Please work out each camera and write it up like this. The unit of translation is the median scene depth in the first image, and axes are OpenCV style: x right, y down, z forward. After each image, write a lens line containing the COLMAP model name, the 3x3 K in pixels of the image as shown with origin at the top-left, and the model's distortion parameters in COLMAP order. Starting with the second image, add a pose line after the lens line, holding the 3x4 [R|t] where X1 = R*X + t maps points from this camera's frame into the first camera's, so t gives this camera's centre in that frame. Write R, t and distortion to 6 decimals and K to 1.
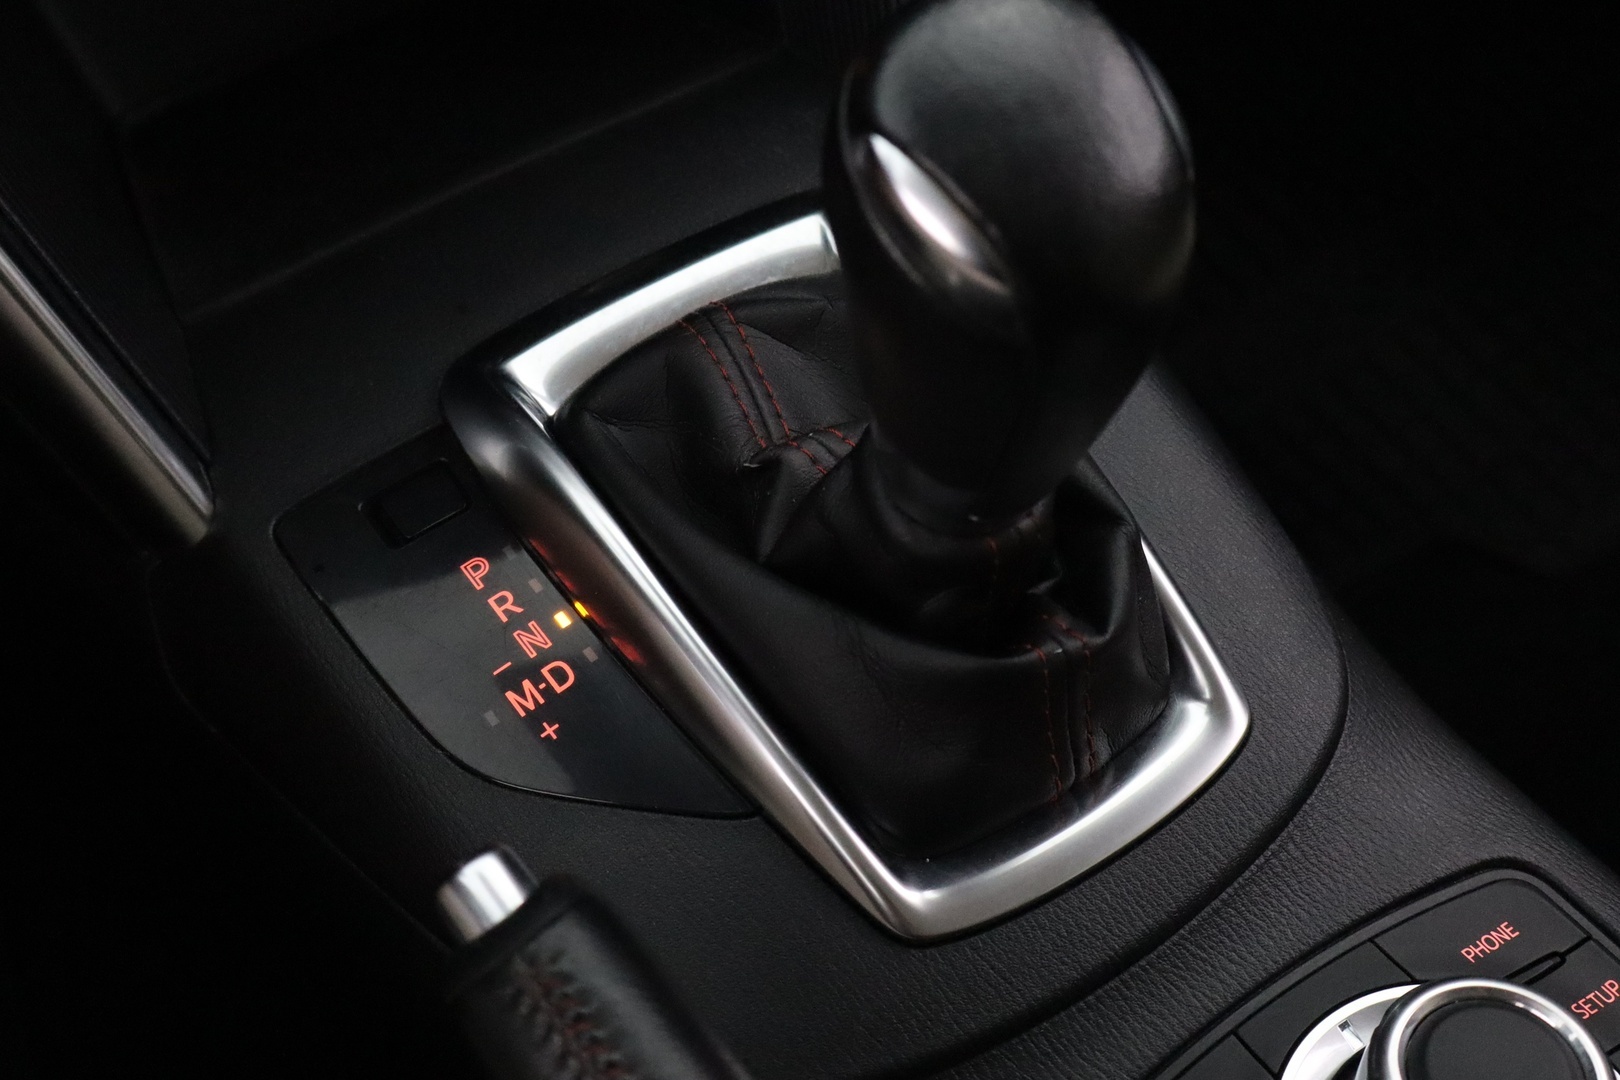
lens RADIAL K [[2111.4, 0, 809.8], [0, 2111.4, 540.1], [0, 0, 1]] dist [0.036959, 0.000000]
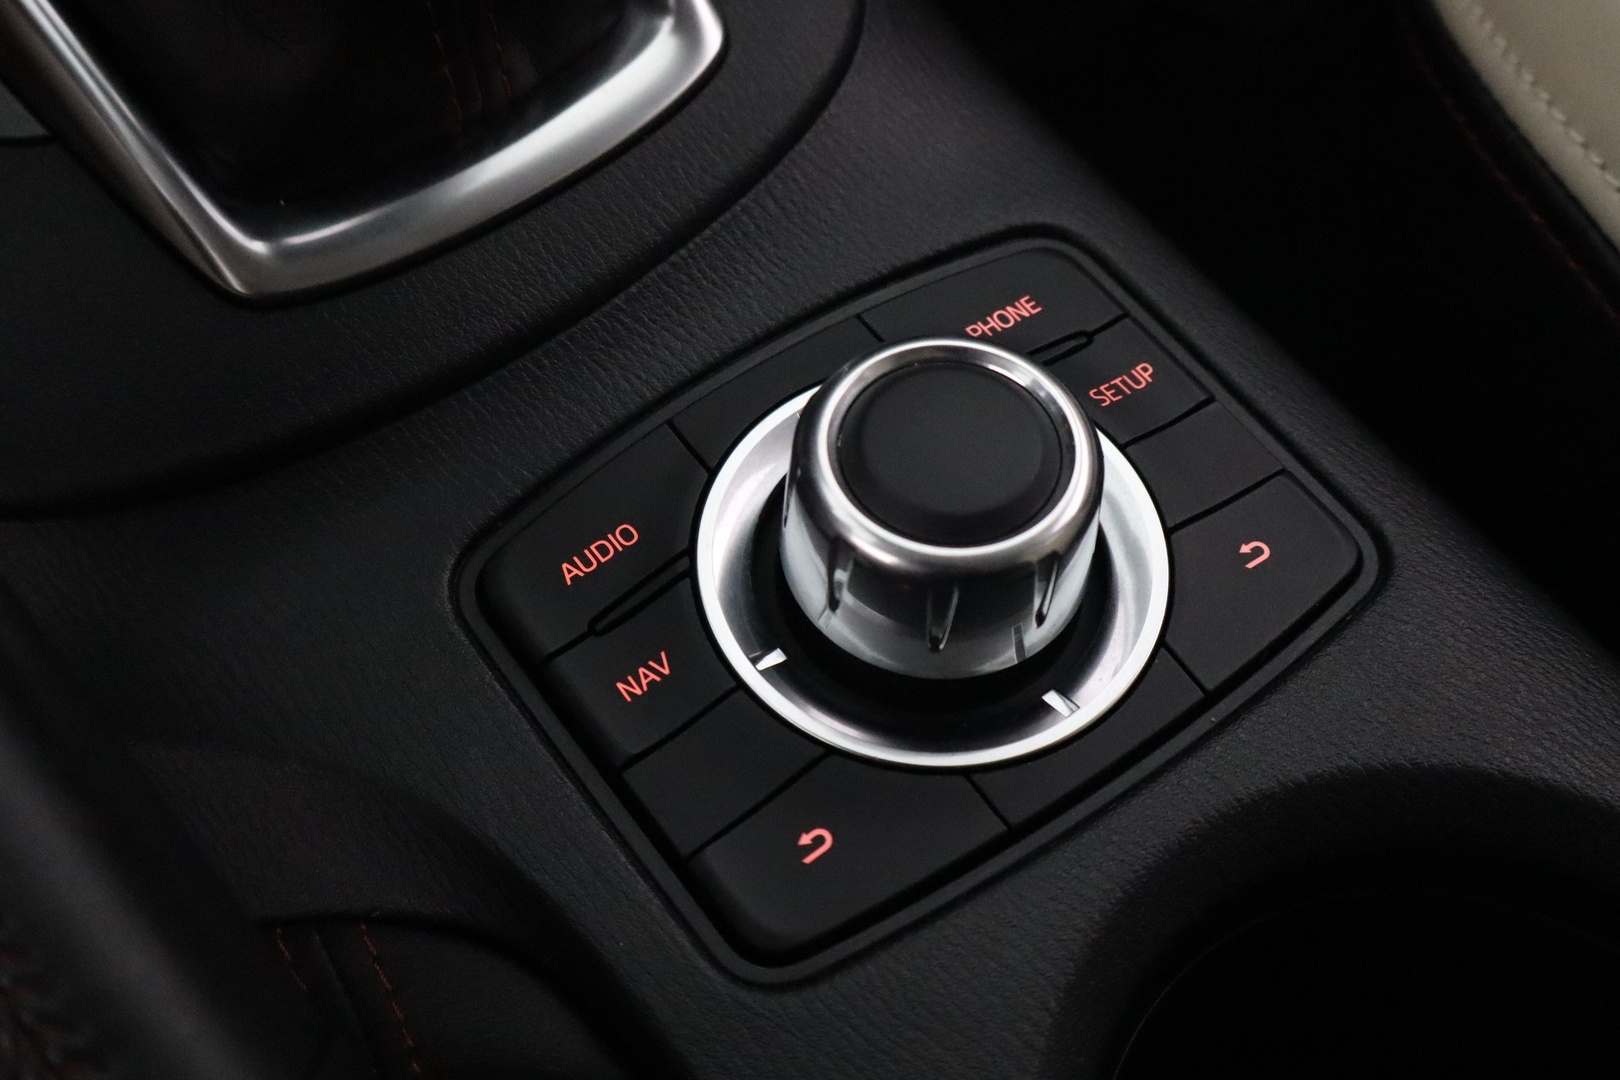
lens RADIAL K [[2111.4, 0, 810.7], [0, 2111.4, 540.8], [0, 0, 1]] dist [0.036959, 0.000000]
pose [[0.996919, 0.001993, 0.078418, 0.185762], [-0.016966, 0.981493, 0.190744, 0.120959], [-0.076586, -0.191487, 0.978503, 0.207413]]
